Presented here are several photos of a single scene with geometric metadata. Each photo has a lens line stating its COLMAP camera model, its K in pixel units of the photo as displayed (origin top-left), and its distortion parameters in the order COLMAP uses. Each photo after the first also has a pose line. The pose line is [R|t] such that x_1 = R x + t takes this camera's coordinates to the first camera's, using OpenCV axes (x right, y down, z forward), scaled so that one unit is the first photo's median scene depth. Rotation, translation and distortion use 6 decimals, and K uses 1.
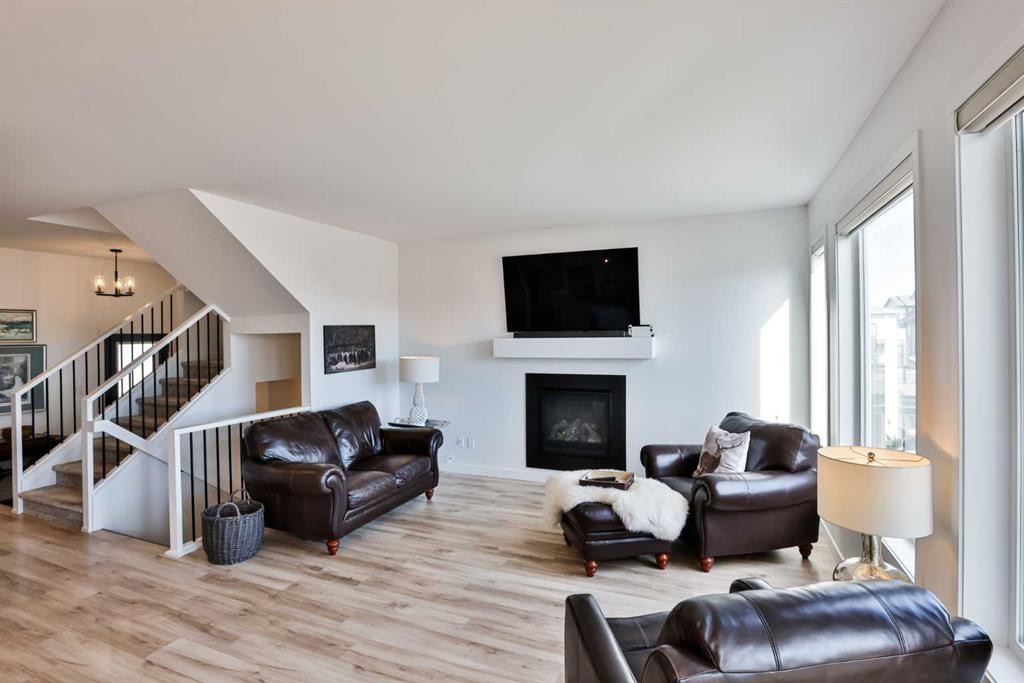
lens RADIAL K [[495.5, 0, 519.7], [0, 495.5, 338.5], [0, 0, 1]] dist [-0.030935, 0.000182]
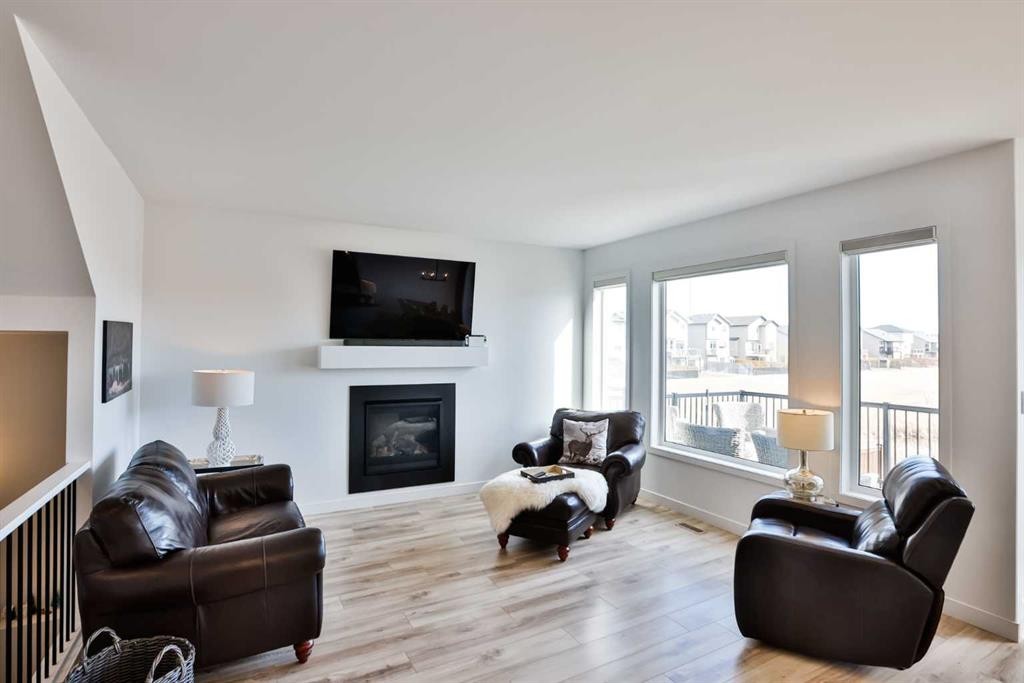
lens RADIAL K [[495.5, 0, 518.7], [0, 495.5, 344.2], [0, 0, 1]] dist [-0.030935, 0.000182]
pose [[0.626614, 0.016515, 0.779155, -0.547253], [-0.011678, 0.999862, -0.011802, 0.003570], [-0.779242, -0.001704, 0.626720, 0.257520]]
